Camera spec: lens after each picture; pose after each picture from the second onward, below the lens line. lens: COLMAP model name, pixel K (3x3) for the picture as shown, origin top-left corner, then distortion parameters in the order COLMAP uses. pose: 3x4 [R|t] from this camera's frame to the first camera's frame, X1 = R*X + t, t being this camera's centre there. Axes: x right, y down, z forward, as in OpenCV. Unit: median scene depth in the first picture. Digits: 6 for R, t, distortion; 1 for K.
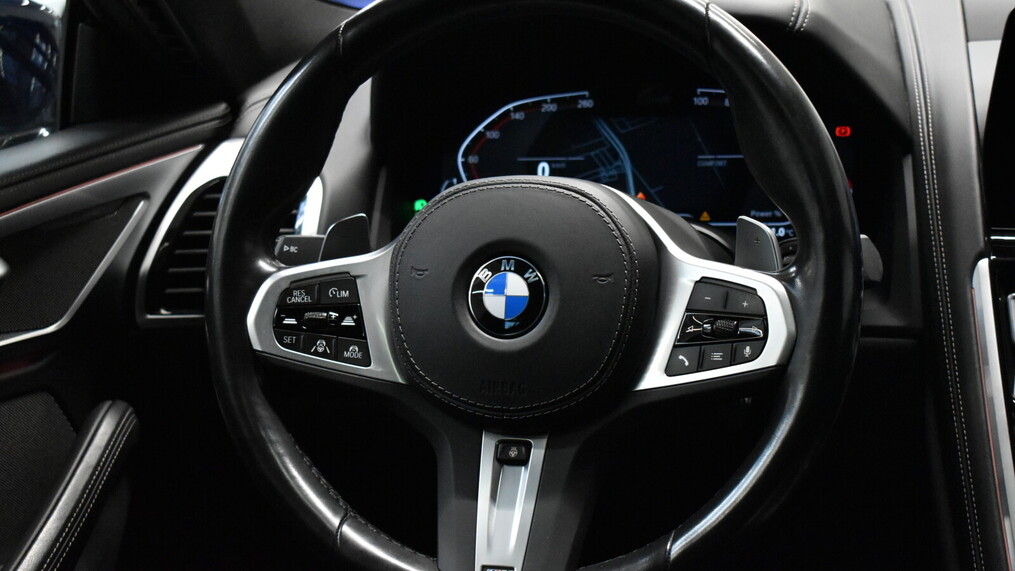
lens RADIAL K [[1877.4, 0, 507.4], [0, 1877.4, 284.9], [0, 0, 1]] dist [-0.049110, 0.000000]
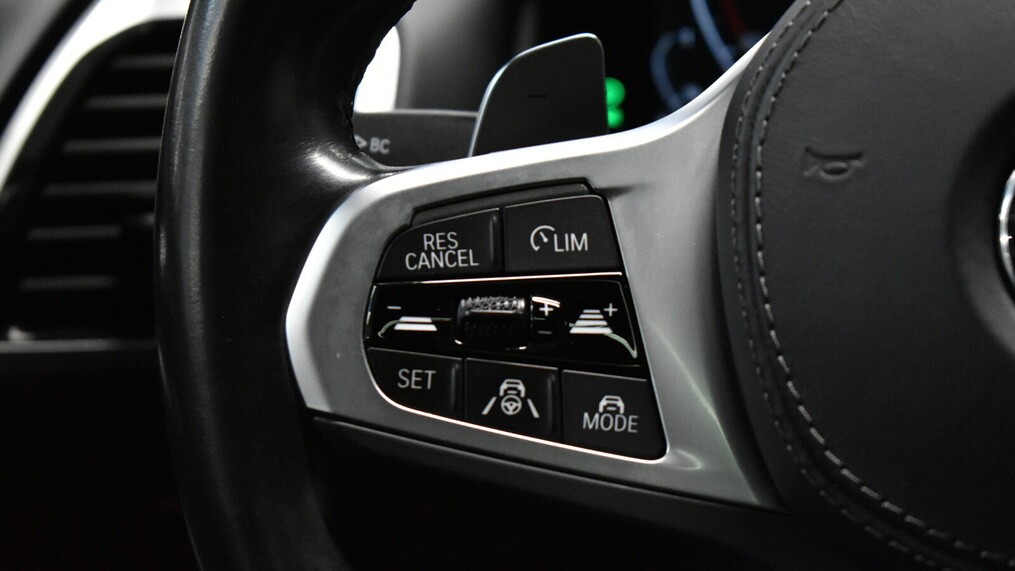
lens RADIAL K [[2435.1, 0, 508.1], [0, 2435.1, 285.3], [0, 0, 1]] dist [0.030096, 0.000000]
pose [[0.999505, -0.006897, 0.030700, -0.112552], [0.007890, 0.999446, -0.032344, 0.026538], [-0.030460, 0.032570, 0.999005, 0.563681]]
